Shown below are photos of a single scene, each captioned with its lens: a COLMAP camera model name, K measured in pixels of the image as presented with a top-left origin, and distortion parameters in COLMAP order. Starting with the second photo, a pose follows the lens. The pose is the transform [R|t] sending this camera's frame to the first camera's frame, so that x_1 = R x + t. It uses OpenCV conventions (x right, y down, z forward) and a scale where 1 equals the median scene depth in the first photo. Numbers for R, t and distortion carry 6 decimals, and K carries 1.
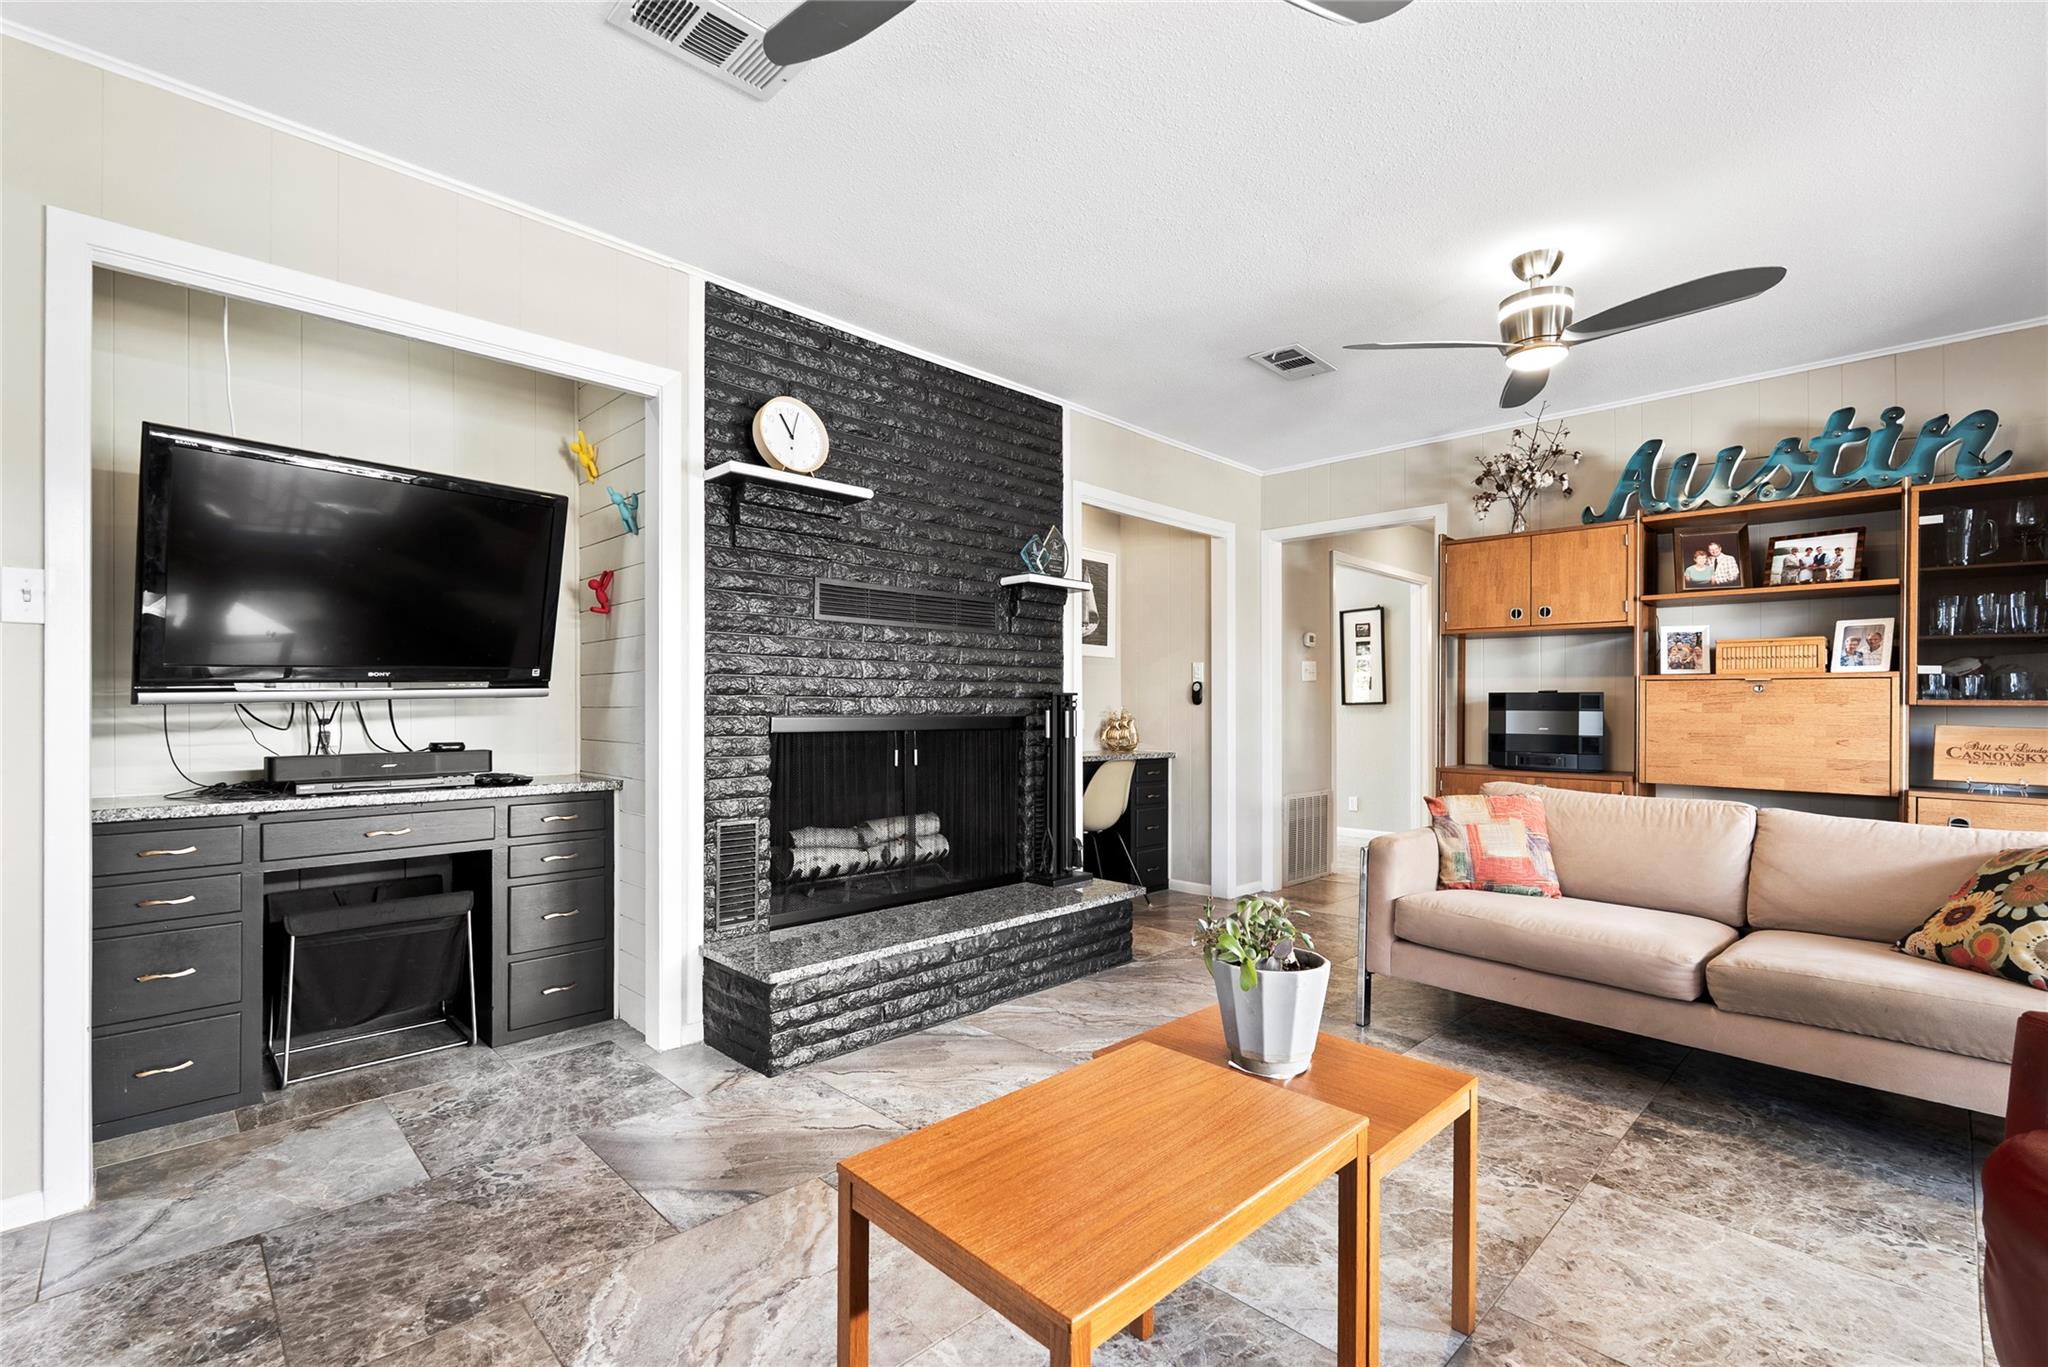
lens RADIAL K [[913.4, 0, 1020.6], [0, 913.4, 701.5], [0, 0, 1]] dist [-0.006977, 0.001455]
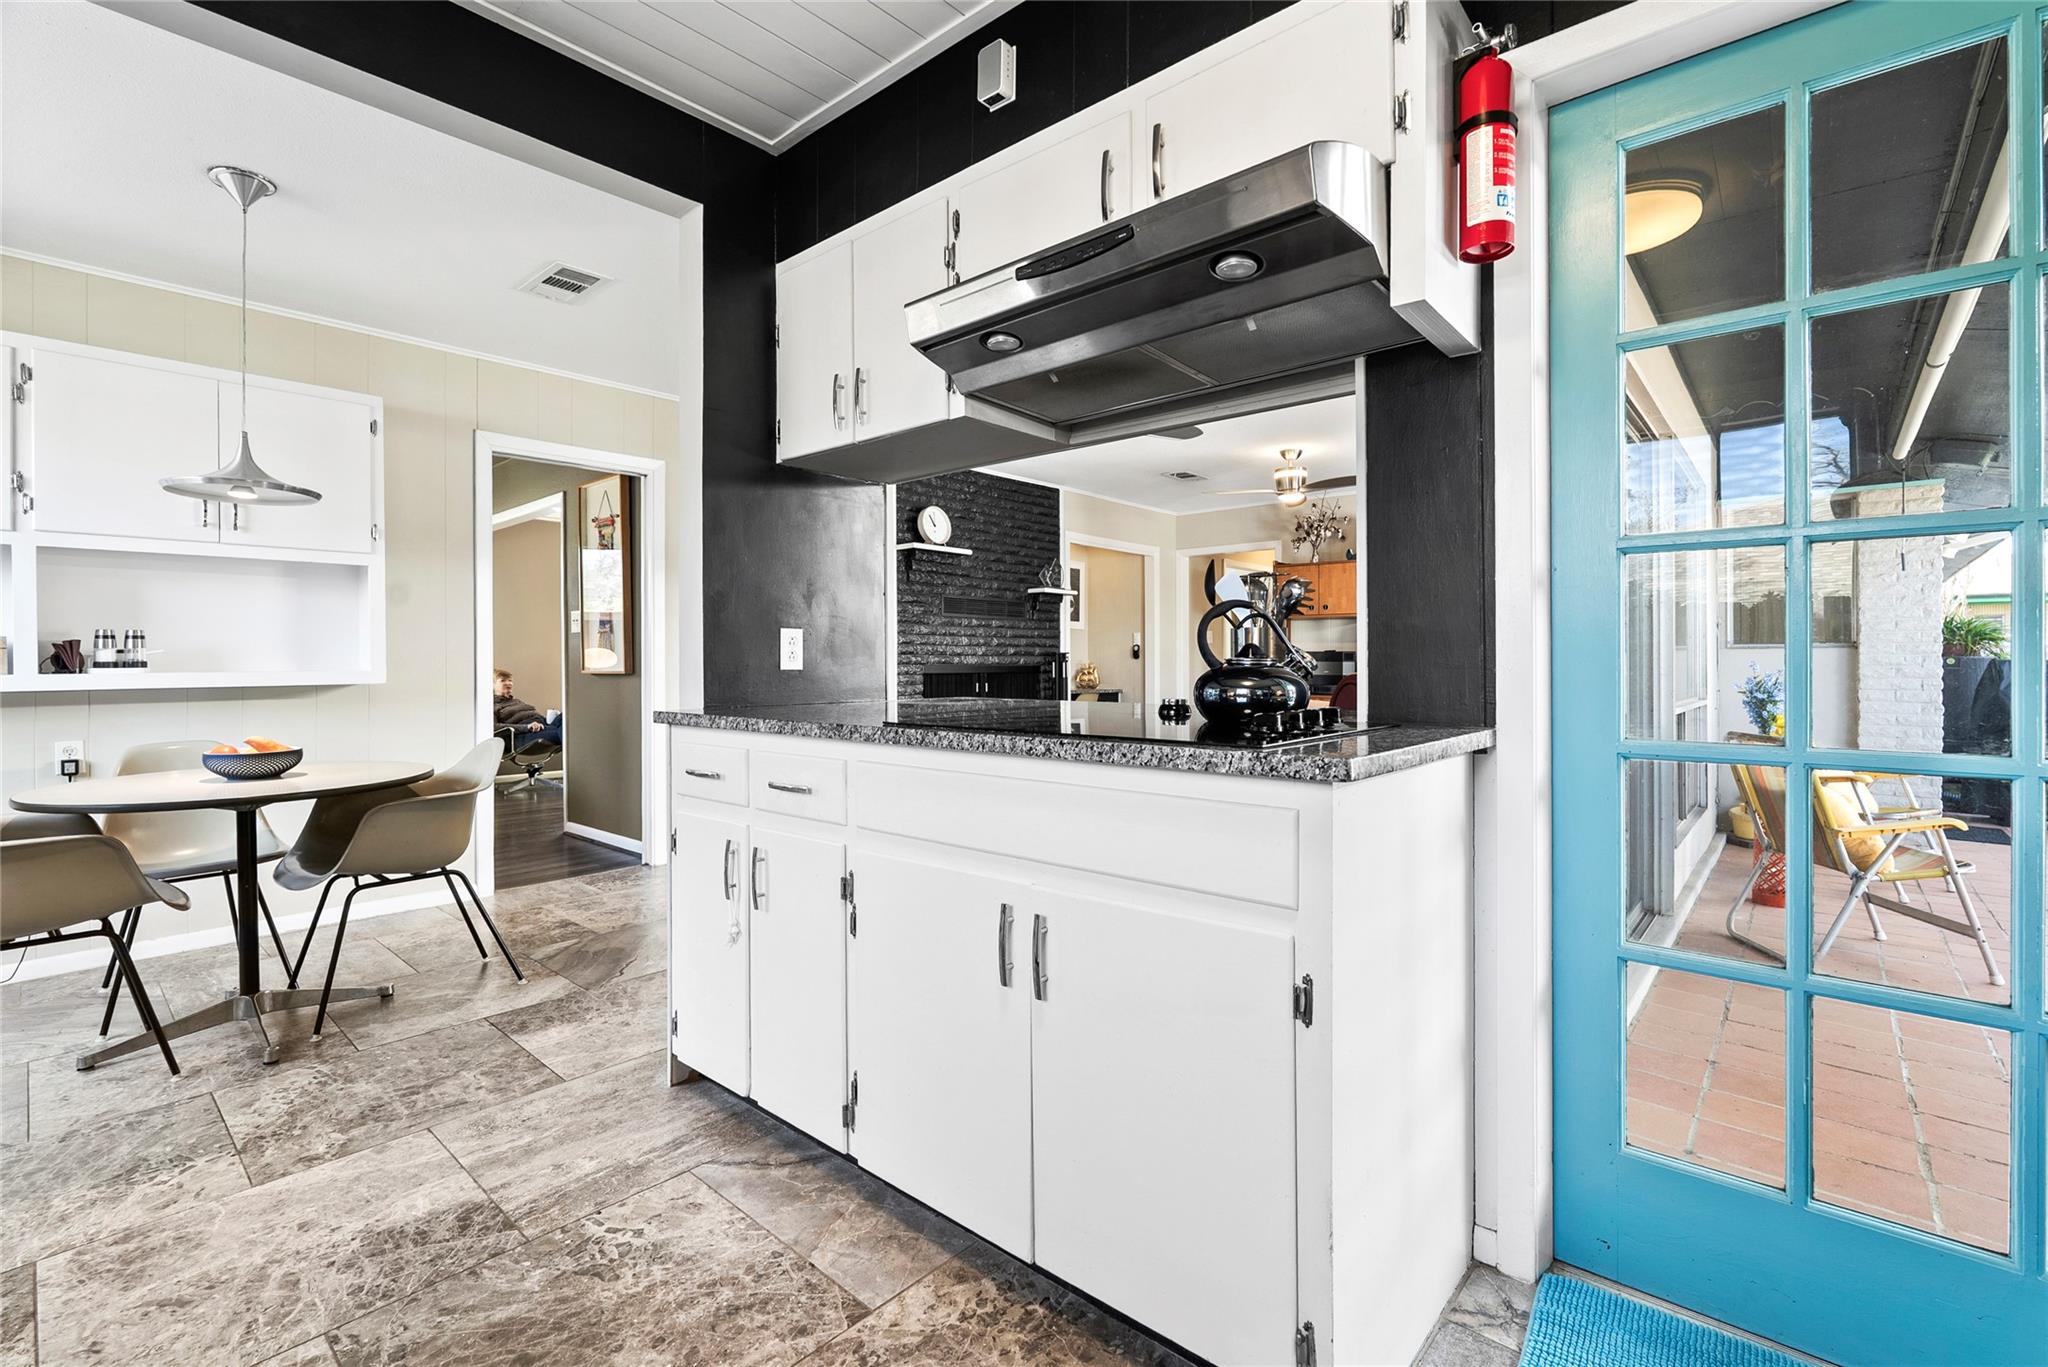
lens RADIAL K [[913.4, 0, 1013.0], [0, 913.4, 658.2], [0, 0, 1]] dist [-0.006977, 0.001455]
pose [[0.998629, -0.003039, 0.052258, -0.155489], [0.003002, 0.999995, 0.000790, 0.000261], [-0.052260, -0.000632, 0.998633, -0.857037]]
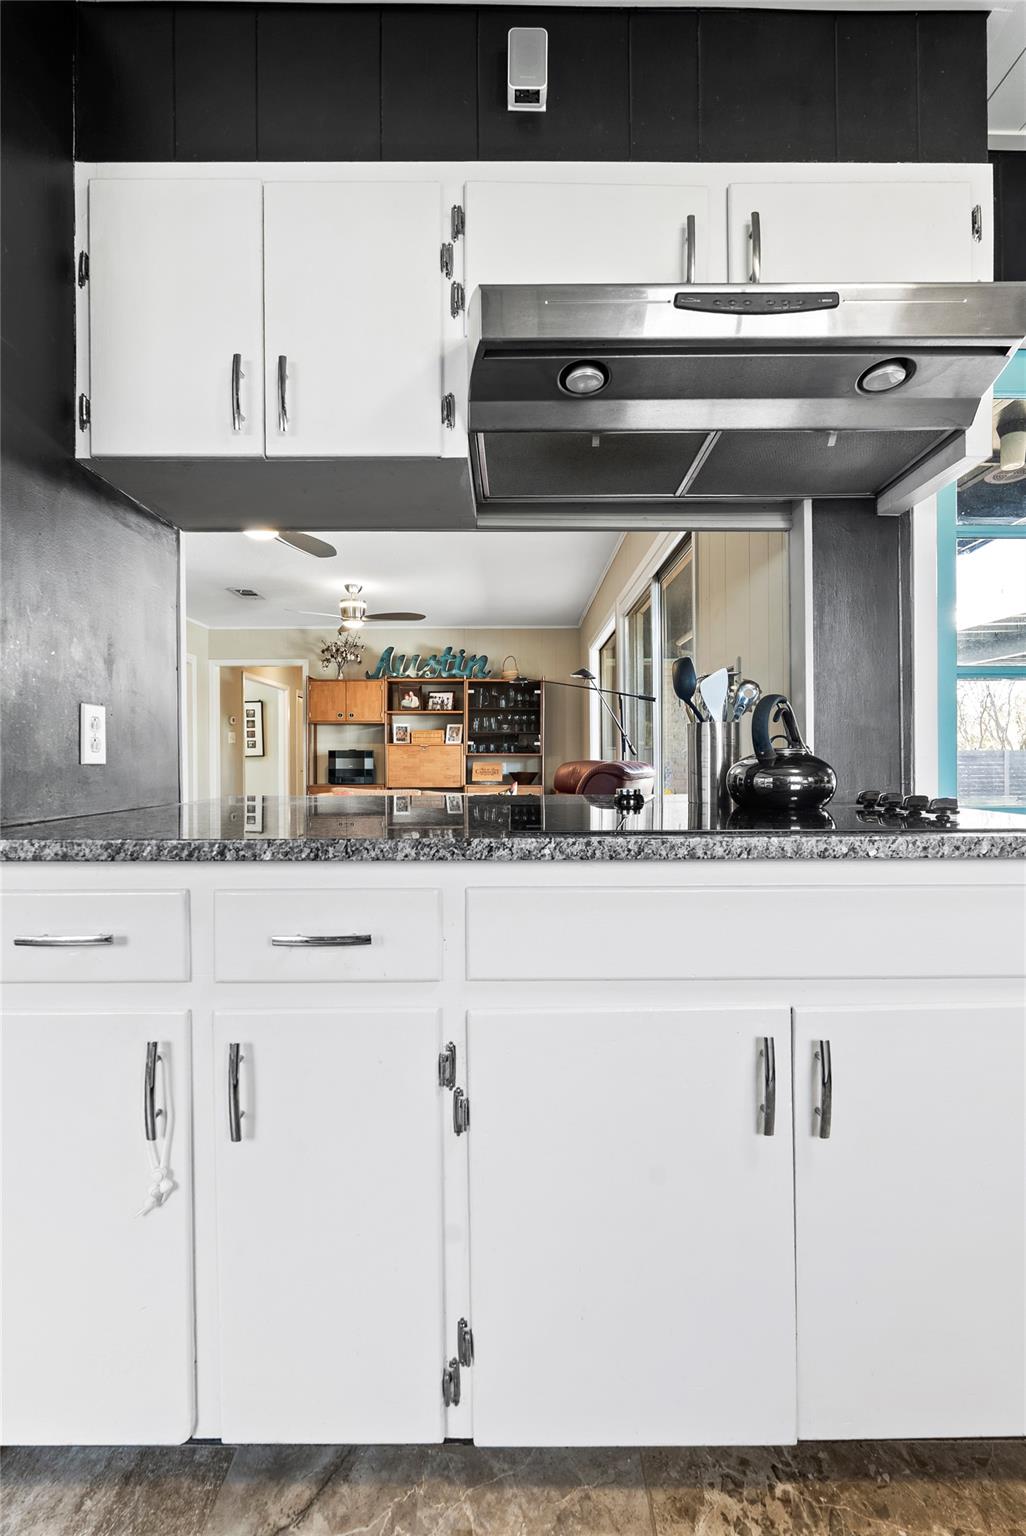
lens RADIAL K [[685.0, 0, 515.7], [0, 685.0, 761.6], [0, 0, 1]] dist [-0.006977, 0.001455]
pose [[0.708256, -0.007355, 0.705918, -0.384247], [0.001632, 0.999960, 0.008781, 0.004546], [-0.705954, -0.005067, 0.708240, -0.564864]]
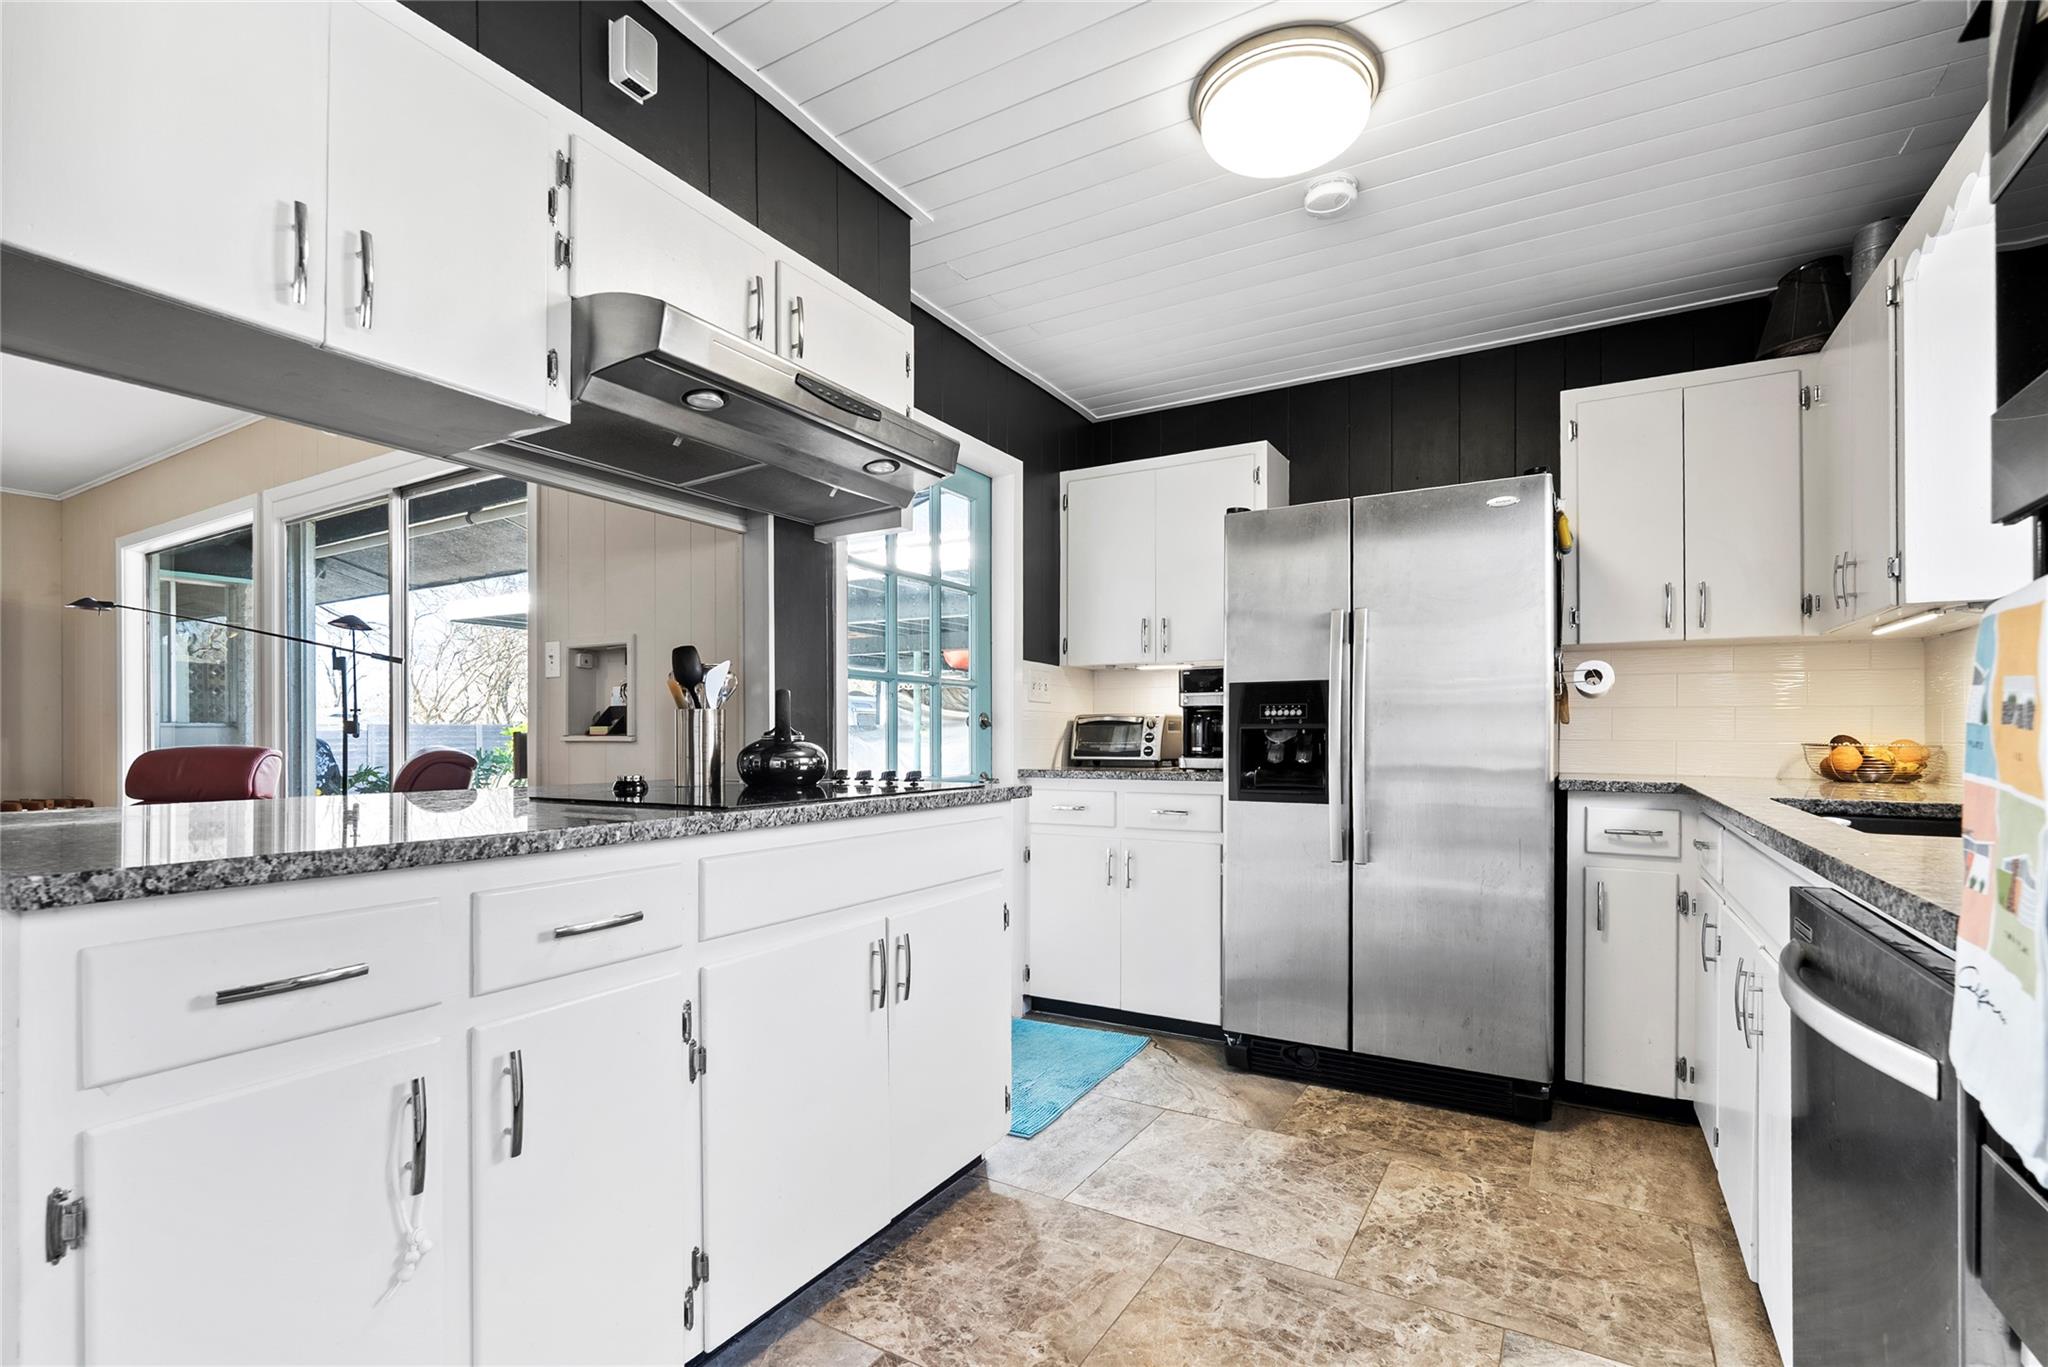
lens RADIAL K [[913.4, 0, 1036.5], [0, 913.4, 730.9], [0, 0, 1]] dist [-0.006977, 0.001455]
pose [[-0.253646, 0.004218, 0.967288, -0.630532], [-0.004470, 0.999975, -0.005532, 0.000973], [-0.967287, -0.005727, -0.253621, -0.407358]]
